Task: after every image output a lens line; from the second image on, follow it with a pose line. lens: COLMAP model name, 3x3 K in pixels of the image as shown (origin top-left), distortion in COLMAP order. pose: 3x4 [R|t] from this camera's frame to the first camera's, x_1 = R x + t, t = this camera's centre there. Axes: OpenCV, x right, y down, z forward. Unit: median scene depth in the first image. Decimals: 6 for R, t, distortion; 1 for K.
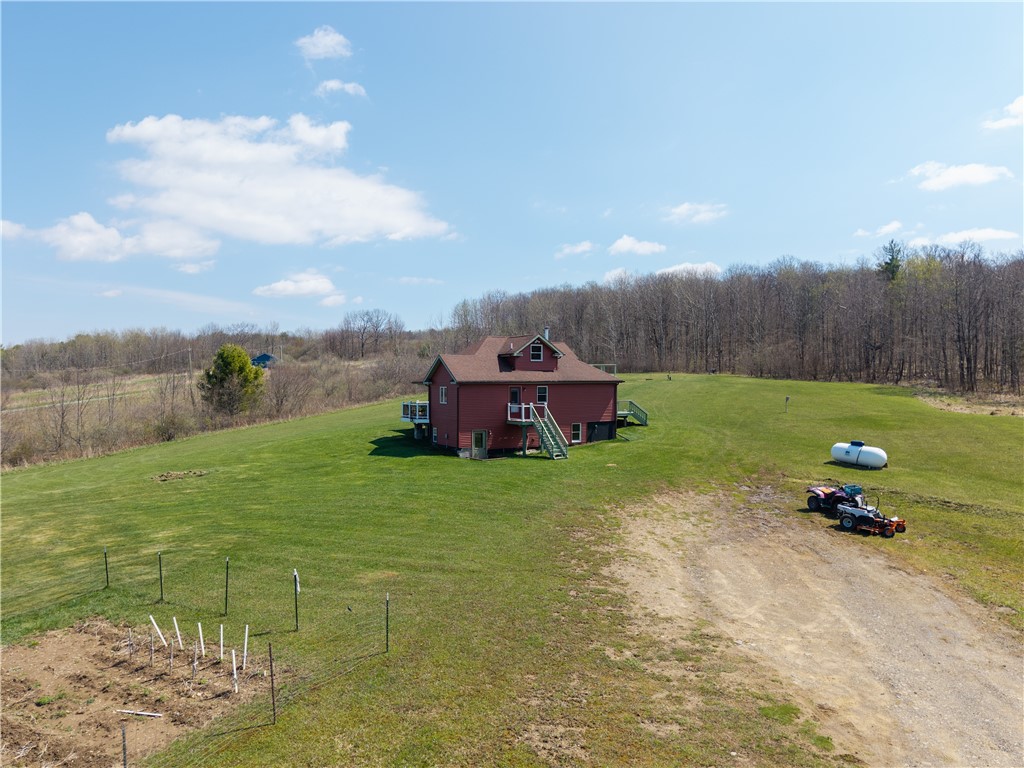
lens RADIAL K [[683.3, 0, 508.6], [0, 683.3, 384.2], [0, 0, 1]] dist [0.038501, -0.040662]
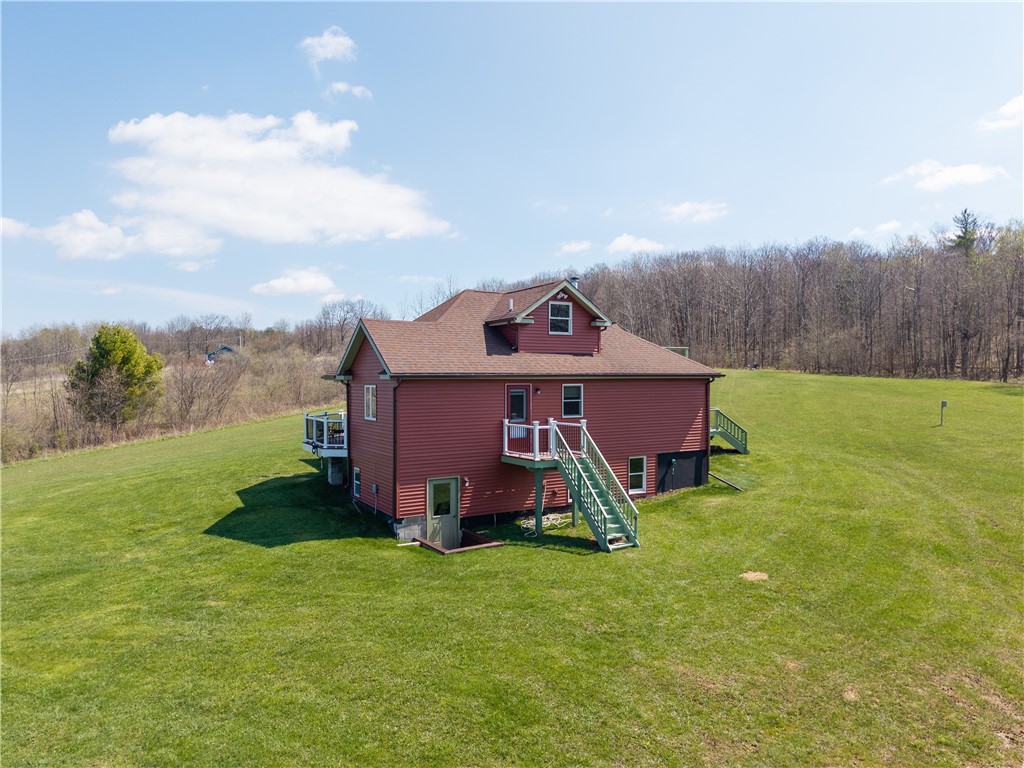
lens RADIAL K [[683.3, 0, 508.6], [0, 683.3, 384.2], [0, 0, 1]] dist [0.038501, -0.040662]
pose [[1.000000, -0.000427, 0.000590, 0.002050], [0.000425, 0.999995, 0.003121, 0.001319], [-0.000591, -0.003121, 0.999995, 0.499320]]
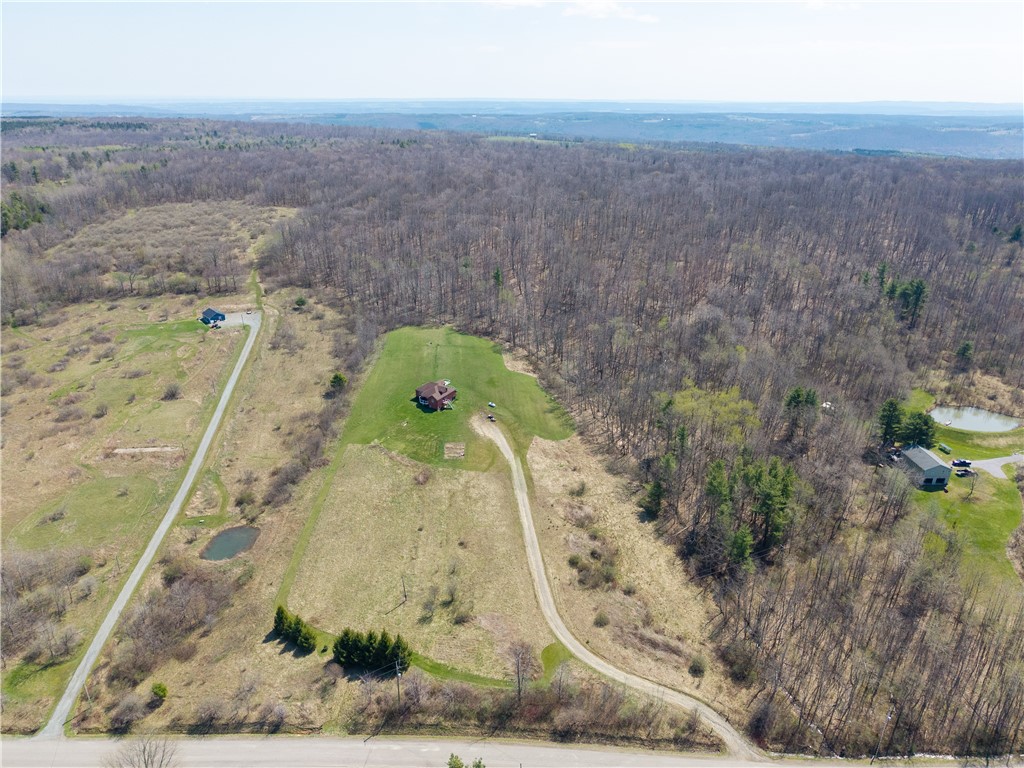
lens RADIAL K [[683.3, 0, 508.6], [0, 683.3, 384.2], [0, 0, 1]] dist [0.038501, -0.040662]
pose [[0.871839, -0.177554, 0.456477, -2.223928], [-0.010291, 0.925134, 0.379501, -2.400990], [-0.489684, -0.335561, 0.804741, -4.132110]]
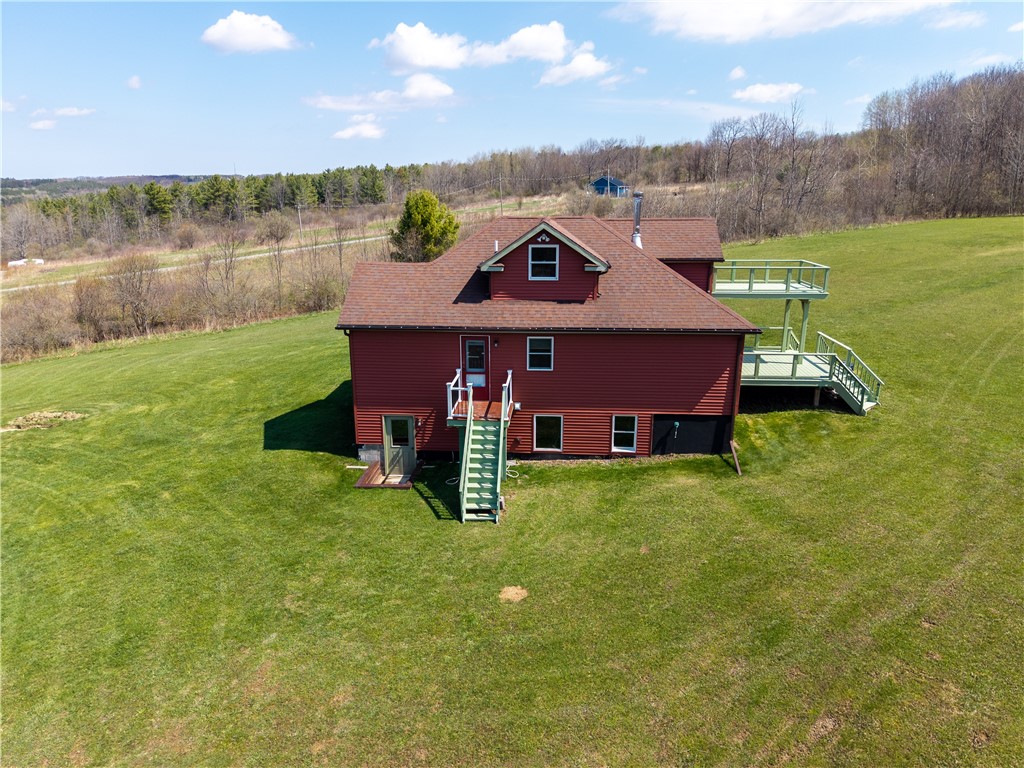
lens RADIAL K [[683.3, 0, 508.6], [0, 683.3, 384.2], [0, 0, 1]] dist [0.038501, -0.040662]
pose [[0.822685, 0.155120, -0.546926, 0.296793], [-0.003751, 0.963514, 0.267631, -0.092570], [0.568486, -0.218125, 0.793250, 0.598392]]
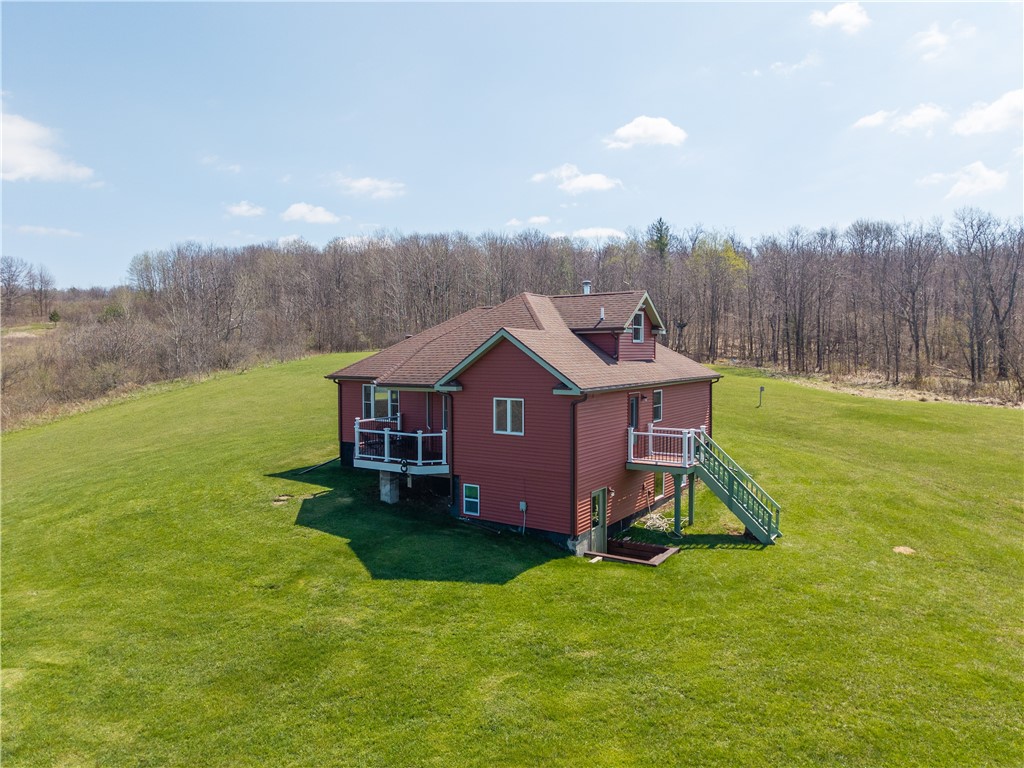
lens RADIAL K [[683.3, 0, 508.6], [0, 683.3, 384.2], [0, 0, 1]] dist [0.038501, -0.040662]
pose [[0.894738, -0.019666, 0.446159, -0.291310], [0.002124, 0.999206, 0.039785, -0.023020], [-0.446587, -0.034649, 0.894069, 0.573752]]
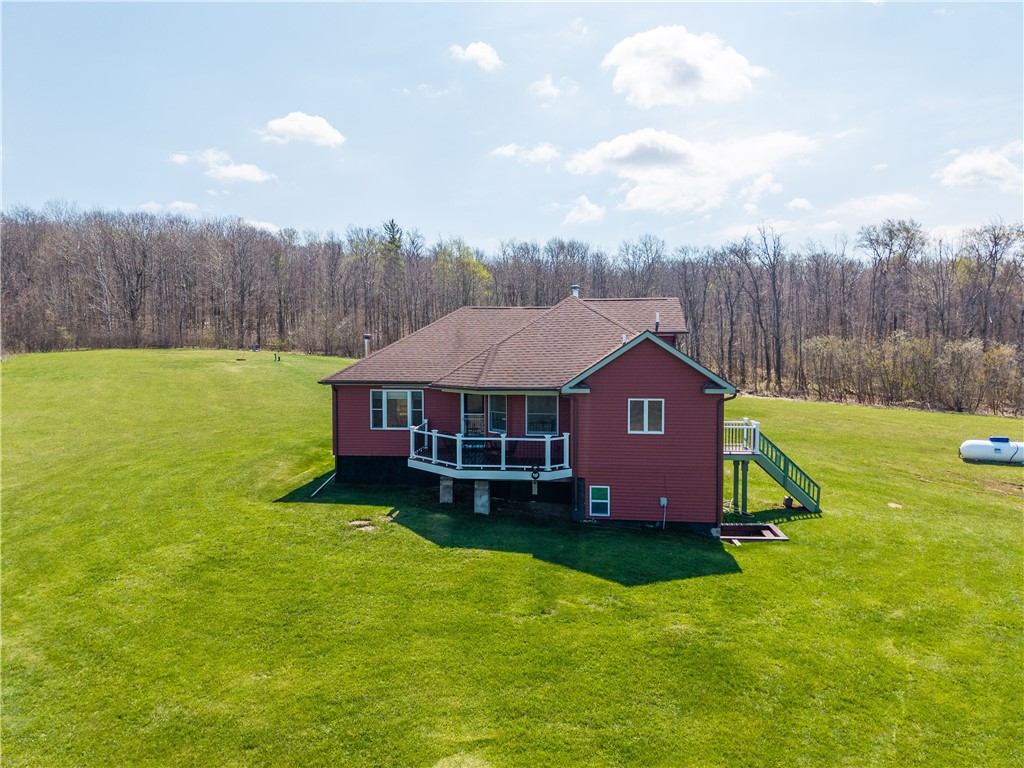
lens RADIAL K [[687.2, 0, 509.8], [0, 687.2, 359.8], [0, 0, 1]] dist [0.008546, 0.000647]
pose [[0.582259, -0.005663, 0.812983, -0.525174], [0.002611, 0.999984, 0.005096, -0.025257], [-0.812999, -0.000845, 0.582265, 0.773944]]
